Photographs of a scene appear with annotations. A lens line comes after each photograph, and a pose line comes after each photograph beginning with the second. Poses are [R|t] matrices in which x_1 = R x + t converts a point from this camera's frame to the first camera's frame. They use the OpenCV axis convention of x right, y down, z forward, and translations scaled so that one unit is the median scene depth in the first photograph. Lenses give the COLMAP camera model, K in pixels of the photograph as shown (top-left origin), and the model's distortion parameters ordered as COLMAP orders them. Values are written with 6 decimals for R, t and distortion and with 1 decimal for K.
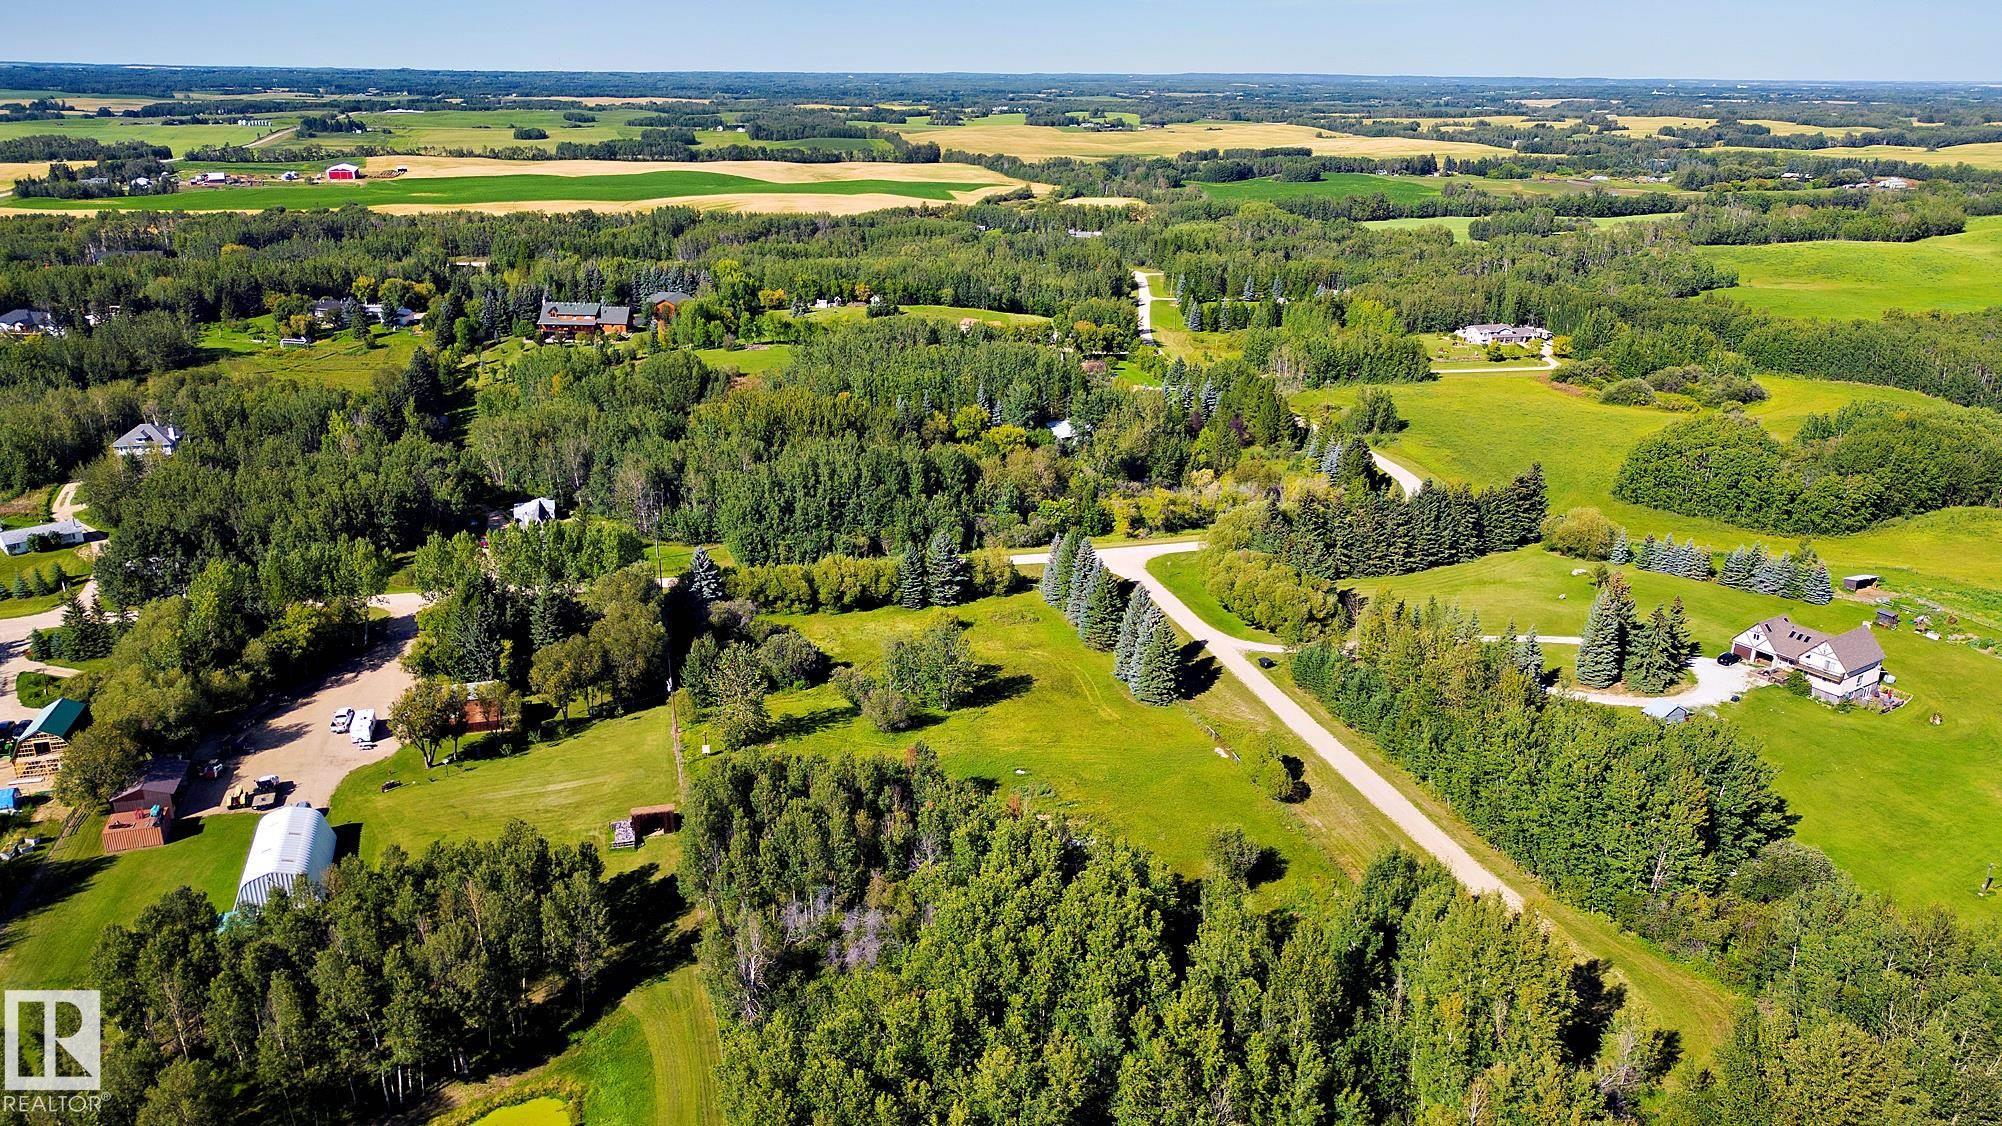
lens RADIAL K [[1387.6, 0, 993.8], [0, 1387.6, 562.3], [0, 0, 1]] dist [0.076496, -0.097139]
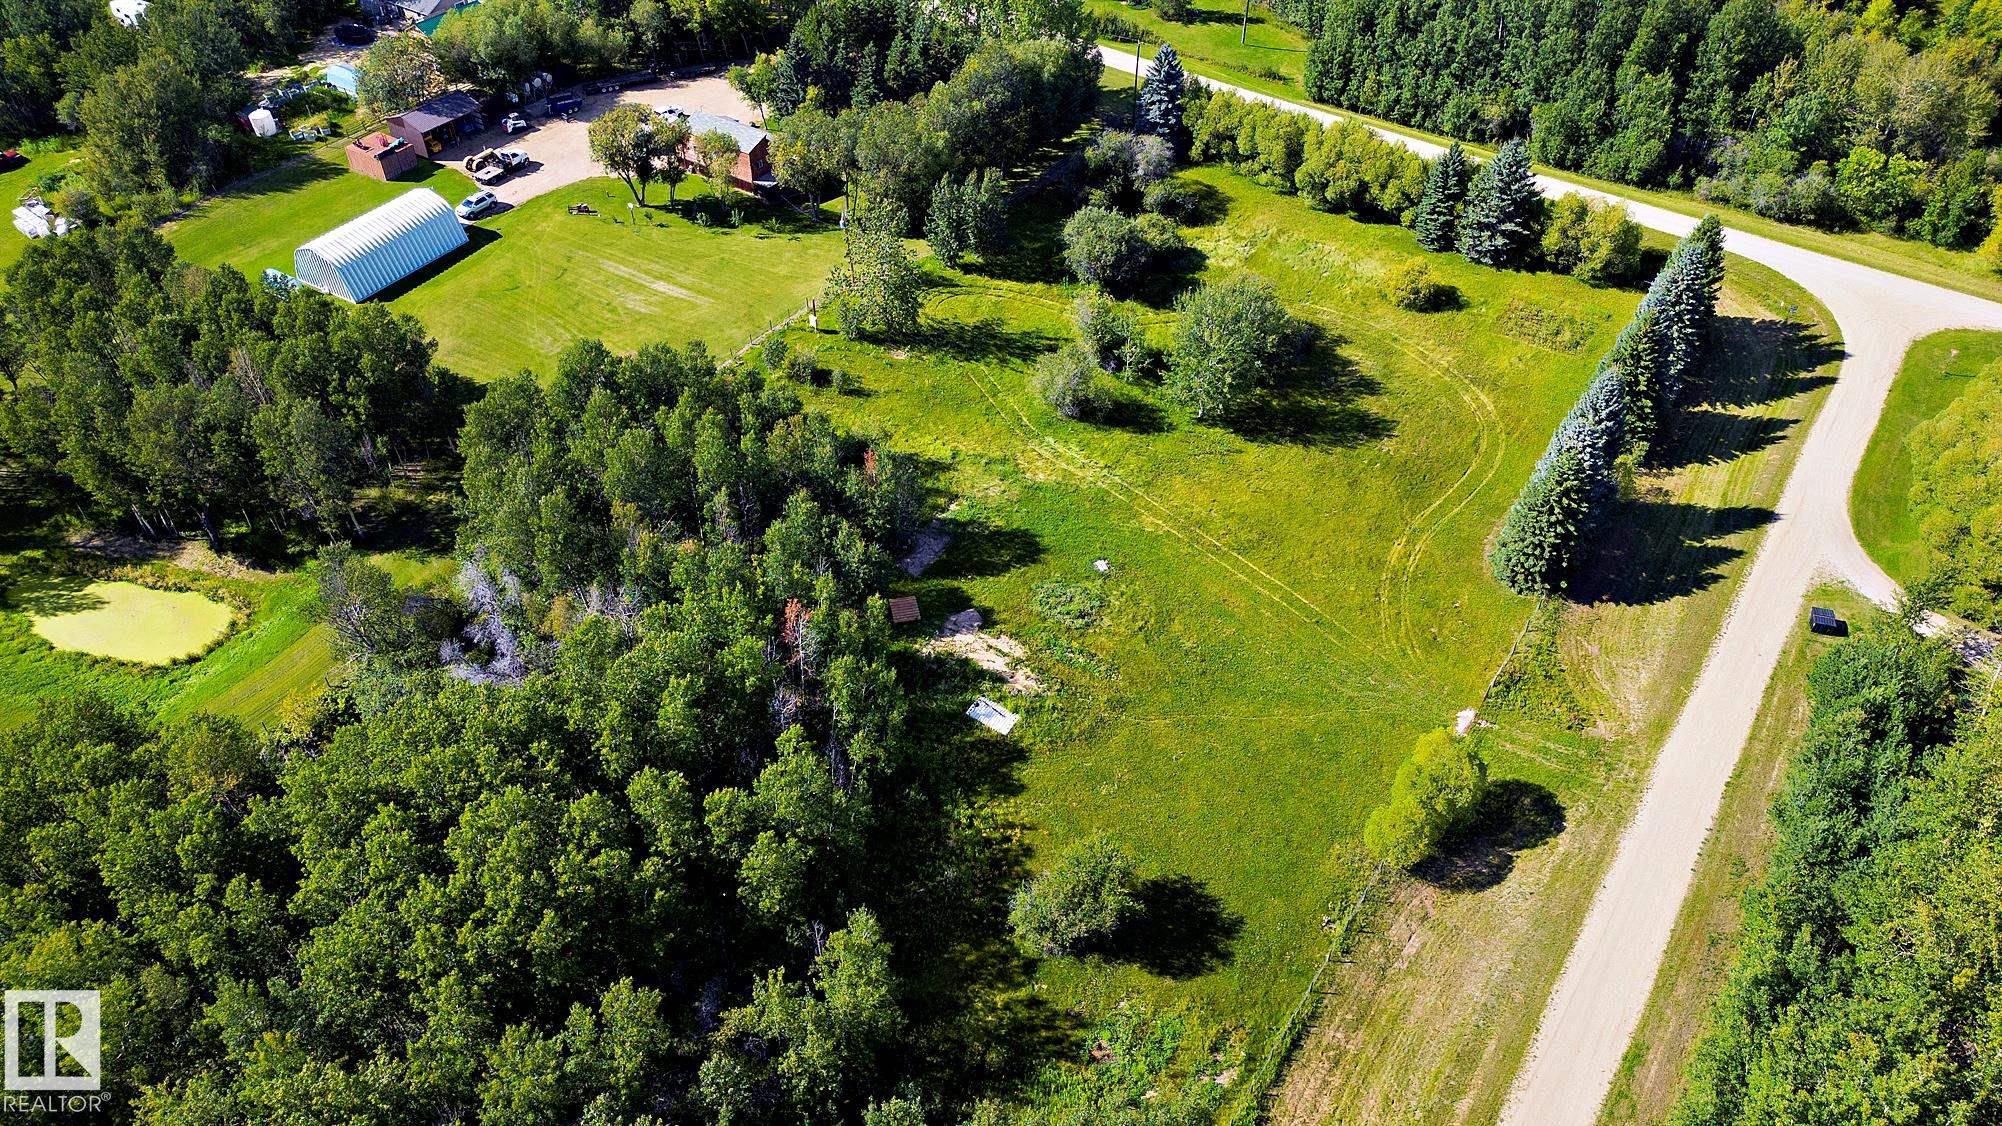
lens RADIAL K [[1394.2, 0, 1001.0], [0, 1394.2, 563.0], [0, 0, 1]] dist [0.044465, -0.037827]
pose [[0.634782, 0.514437, -0.576547, 0.262668], [-0.249497, 0.842648, 0.477174, -0.101689], [0.731302, -0.159055, 0.663248, 0.416925]]
